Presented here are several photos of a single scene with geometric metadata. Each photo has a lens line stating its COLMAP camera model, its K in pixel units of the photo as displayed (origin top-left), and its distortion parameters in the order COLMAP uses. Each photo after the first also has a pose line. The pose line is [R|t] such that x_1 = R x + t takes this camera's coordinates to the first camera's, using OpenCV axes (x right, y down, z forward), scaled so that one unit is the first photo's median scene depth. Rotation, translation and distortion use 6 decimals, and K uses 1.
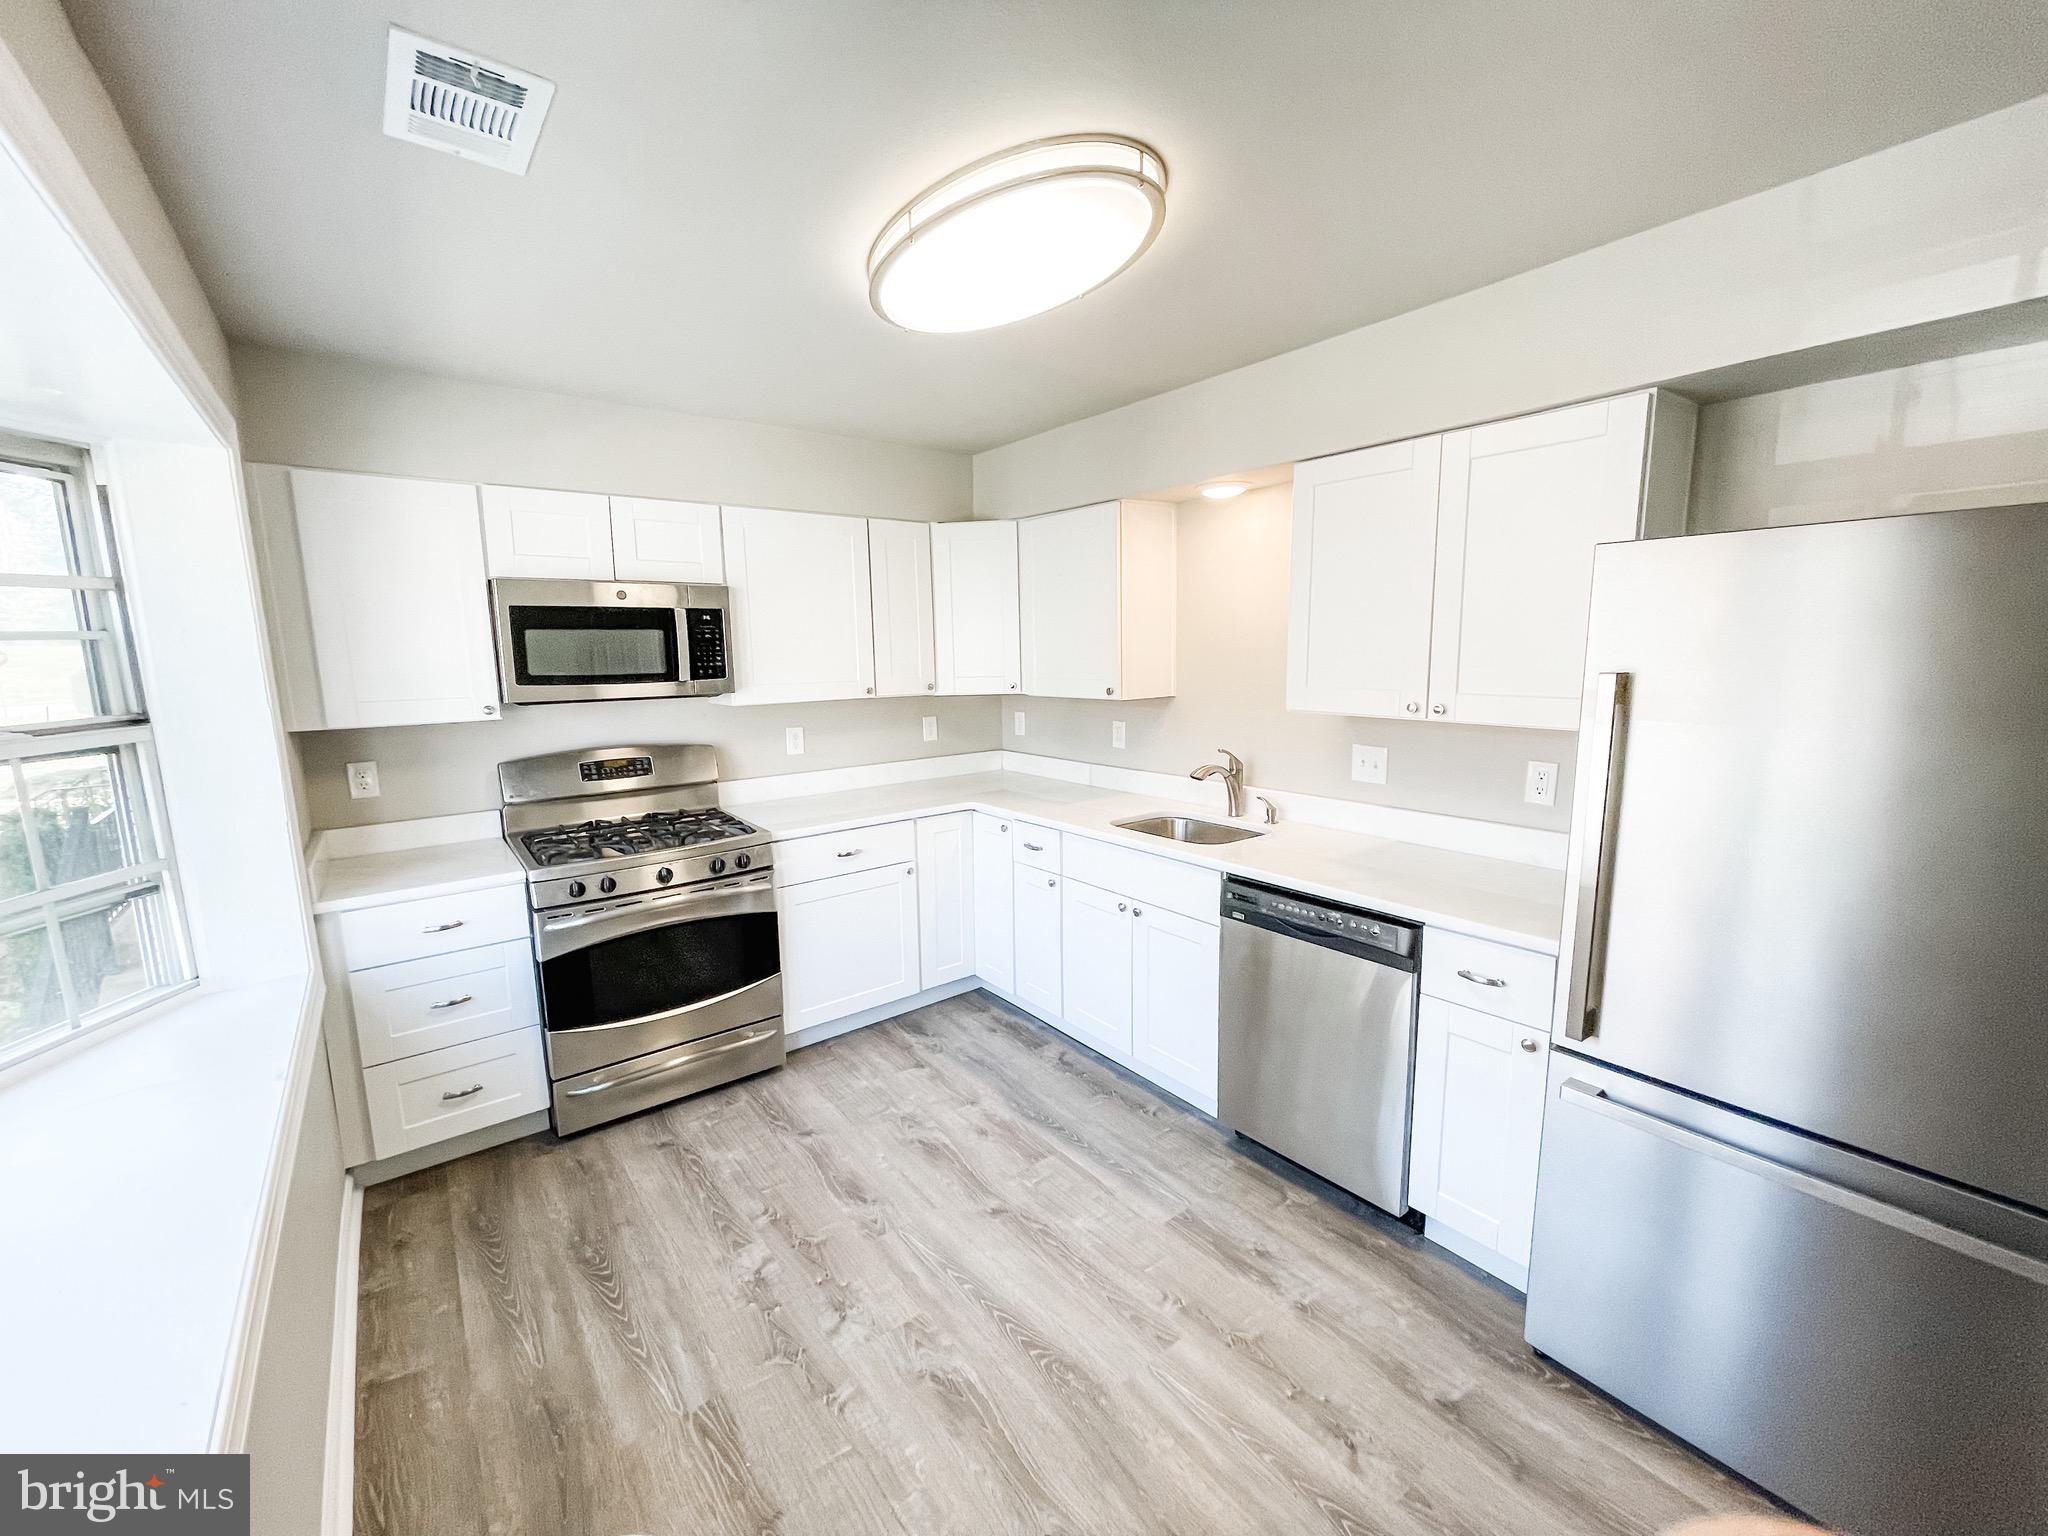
lens RADIAL K [[826.2, 0, 1024.0], [0, 826.2, 768.0], [0, 0, 1]] dist [-0.007226, -0.000061]
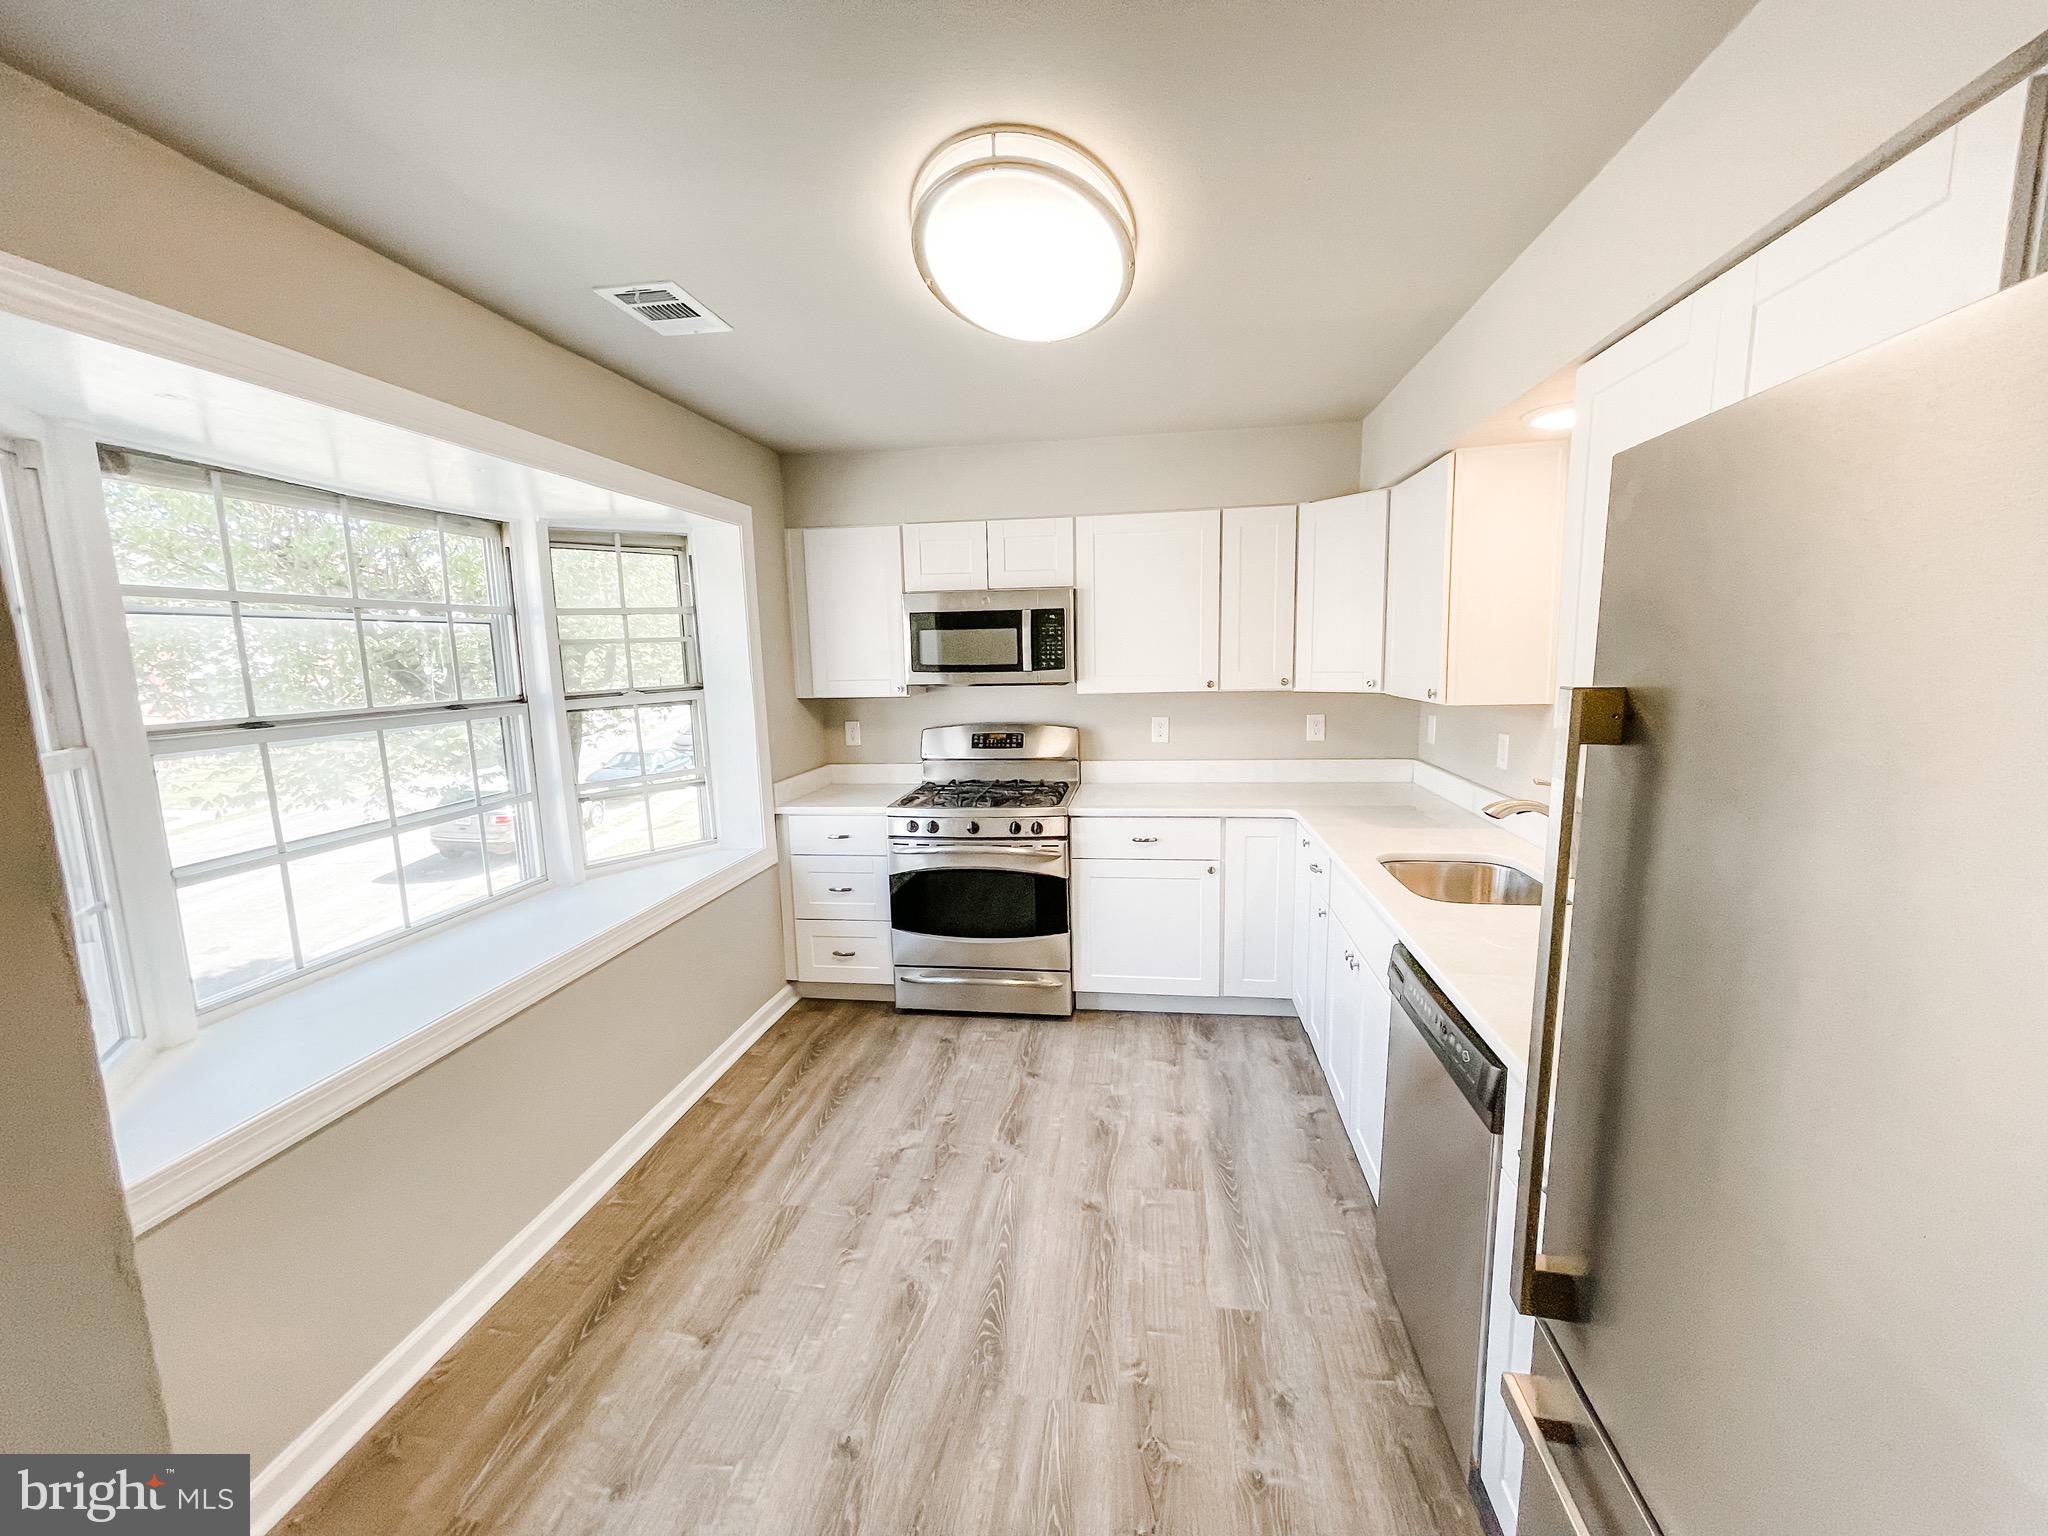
lens RADIAL K [[827.6, 0, 1024.0], [0, 827.6, 768.0], [0, 0, 1]] dist [-0.001034, -0.000002]
pose [[0.686935, 0.102330, -0.719479, 0.531243], [-0.093311, 0.994261, 0.052322, -0.033206], [0.720704, 0.031193, 0.692541, 0.209803]]
